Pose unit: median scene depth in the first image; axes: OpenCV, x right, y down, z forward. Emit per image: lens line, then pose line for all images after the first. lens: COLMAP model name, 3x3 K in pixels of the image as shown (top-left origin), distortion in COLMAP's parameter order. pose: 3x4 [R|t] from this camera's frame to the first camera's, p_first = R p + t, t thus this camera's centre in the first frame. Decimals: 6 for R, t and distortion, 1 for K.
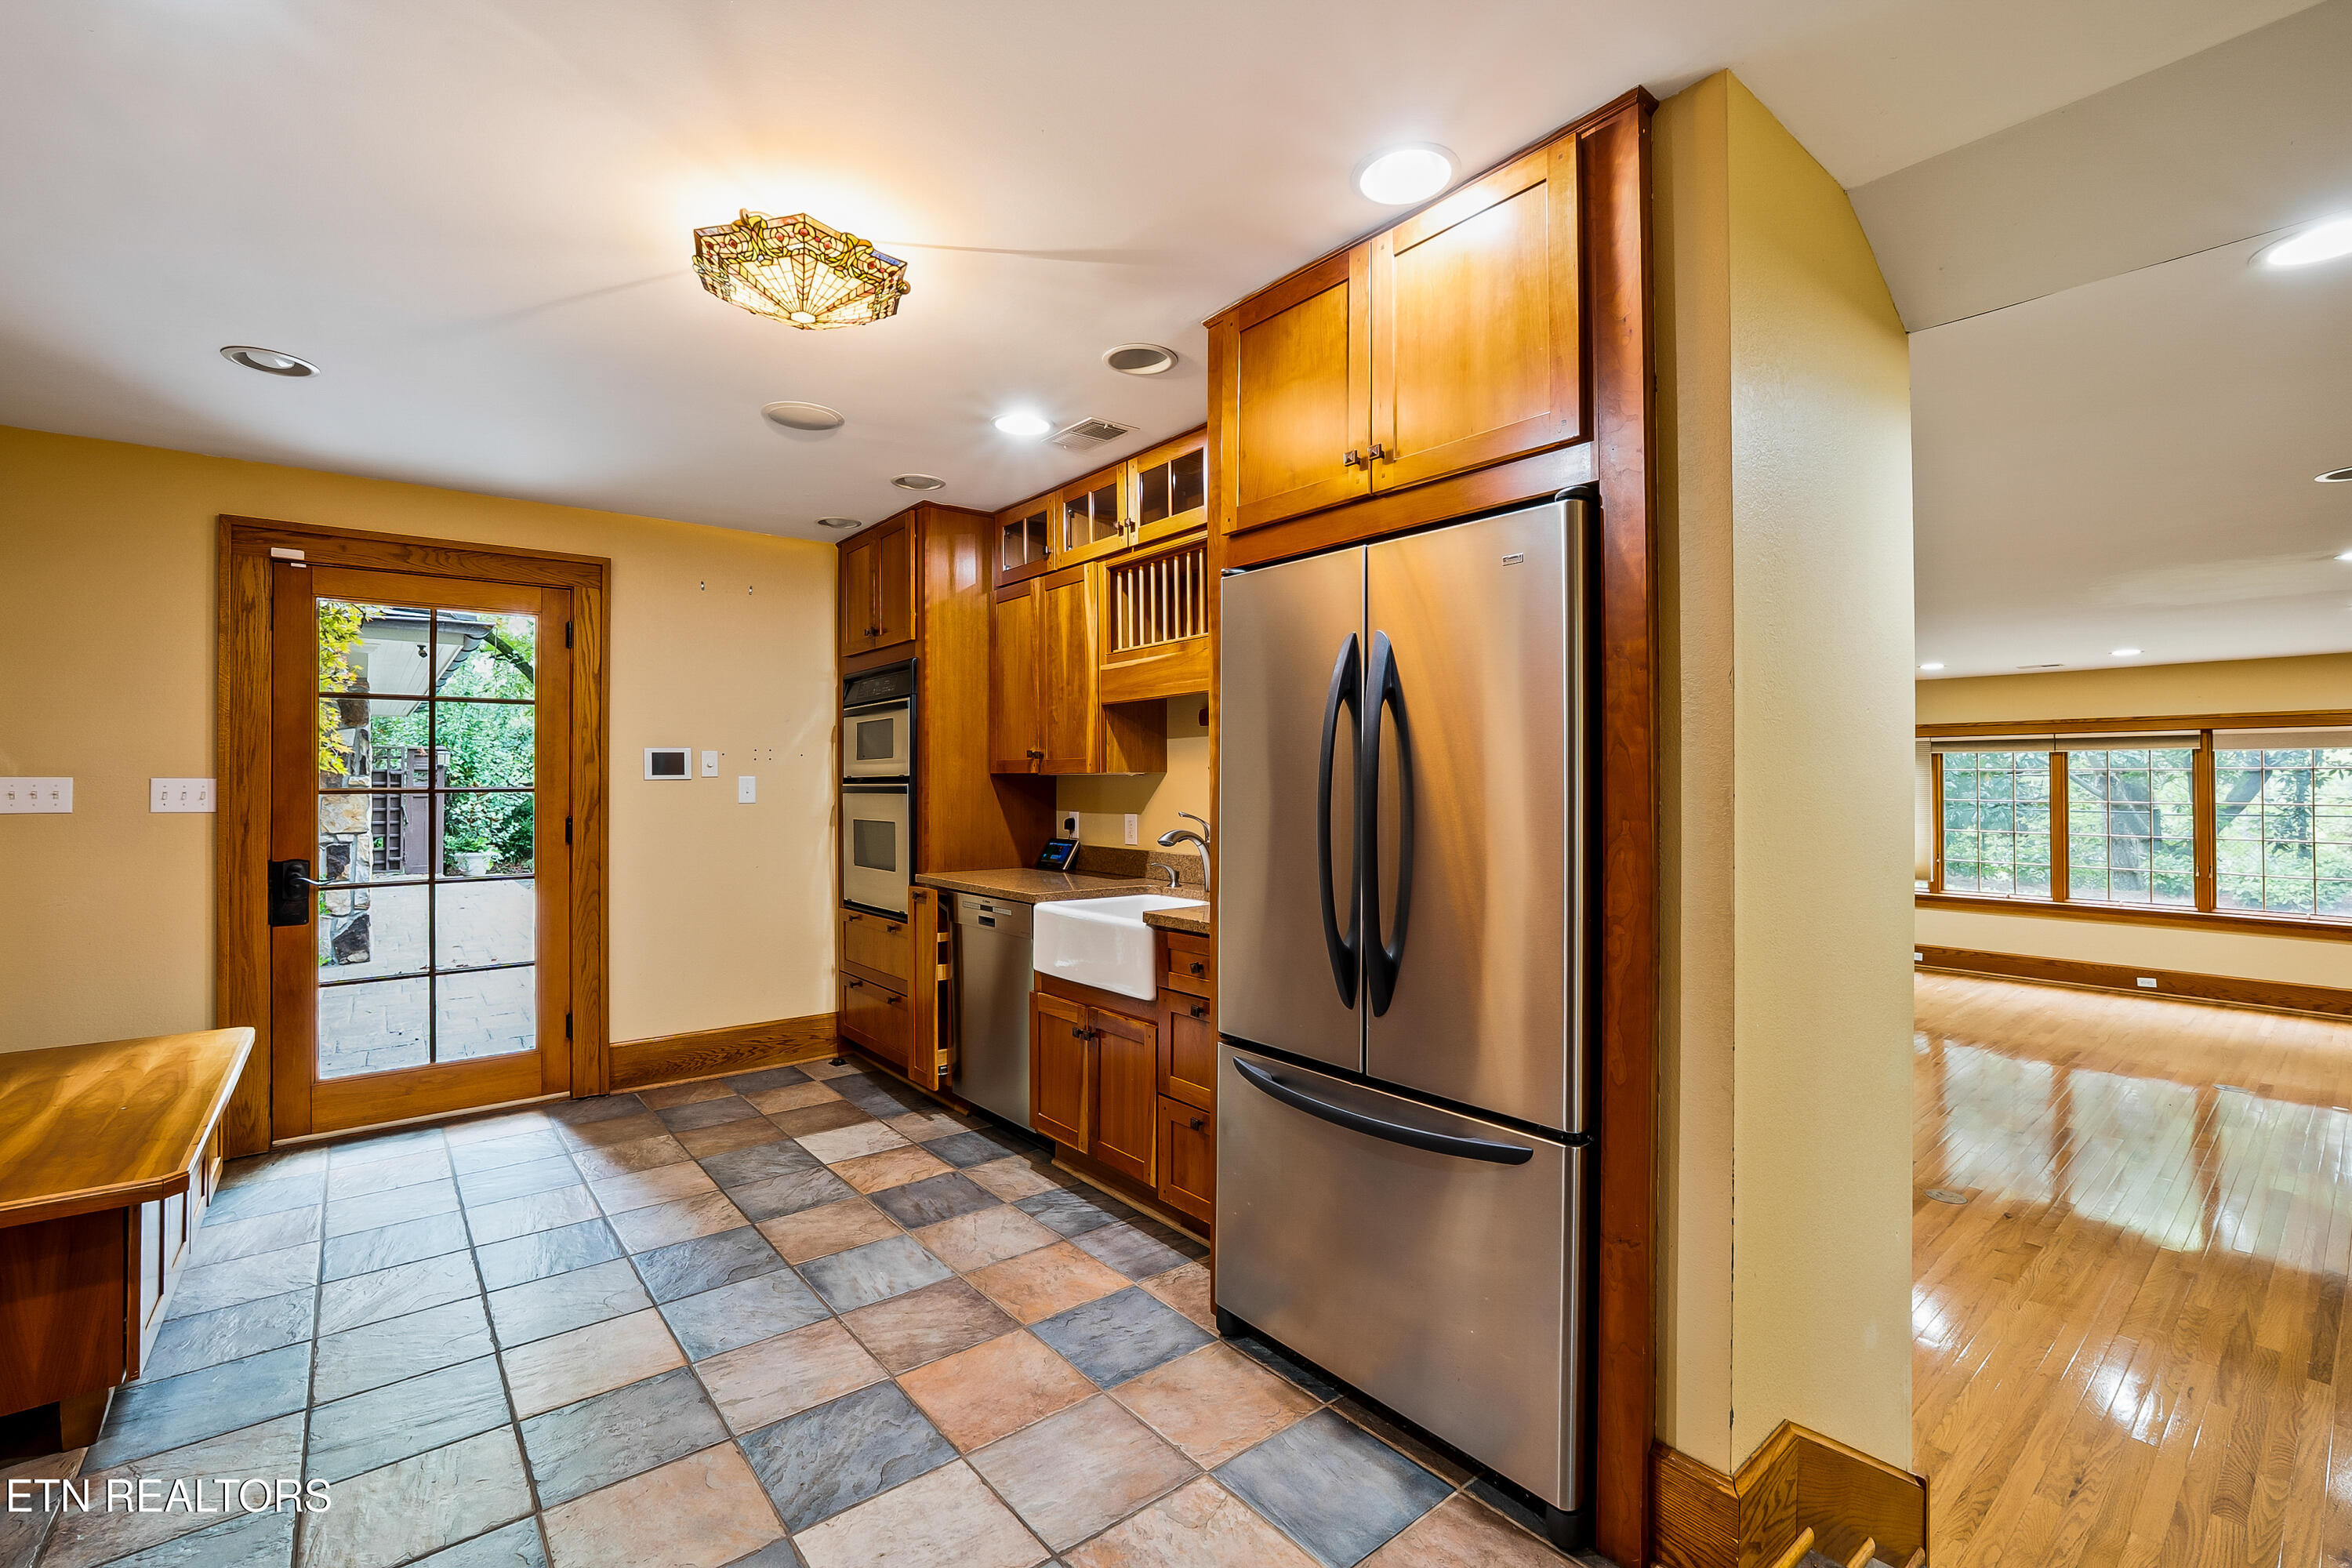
lens RADIAL K [[1009.2, 0, 1173.8], [0, 1009.2, 784.8], [0, 0, 1]] dist [-0.015607, 0.006375]
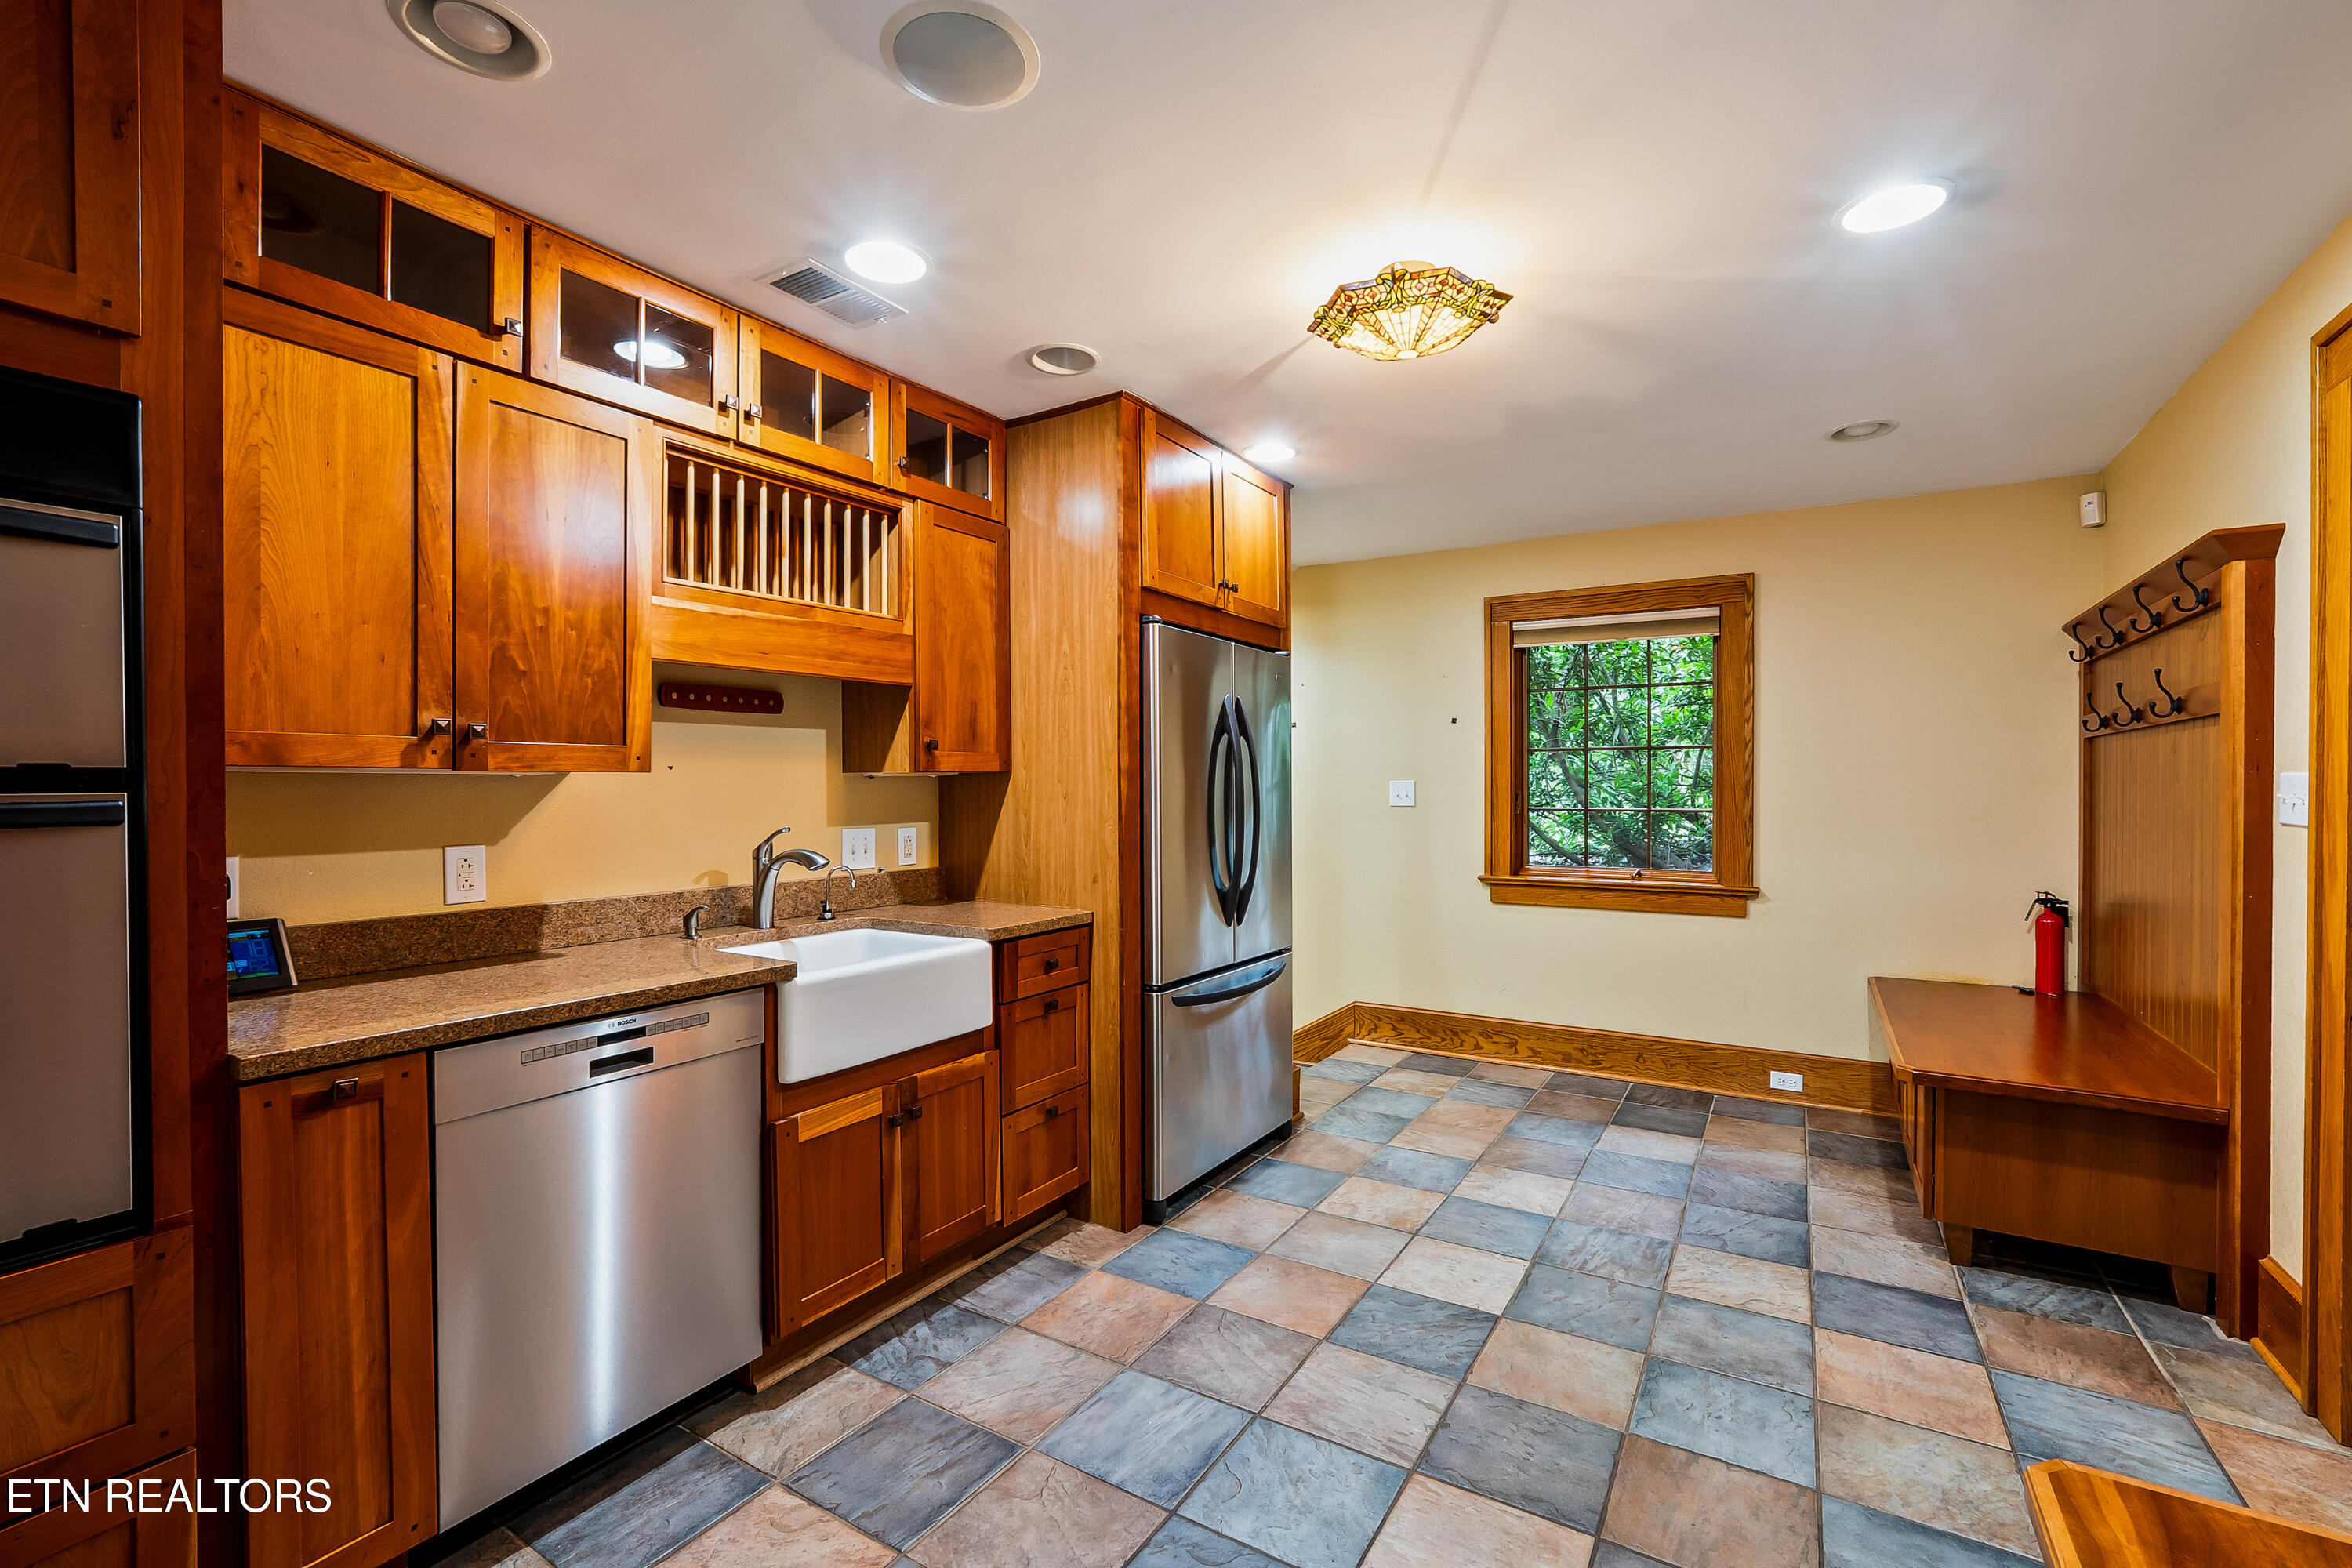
lens RADIAL K [[1009.2, 0, 1181.9], [0, 1009.2, 787.2], [0, 0, 1]] dist [-0.015607, 0.006375]
pose [[-0.323876, -0.006644, 0.946076, -0.971790], [-0.005805, 0.999970, 0.005035, -0.009643], [-0.946082, -0.003862, -0.323905, 1.159492]]
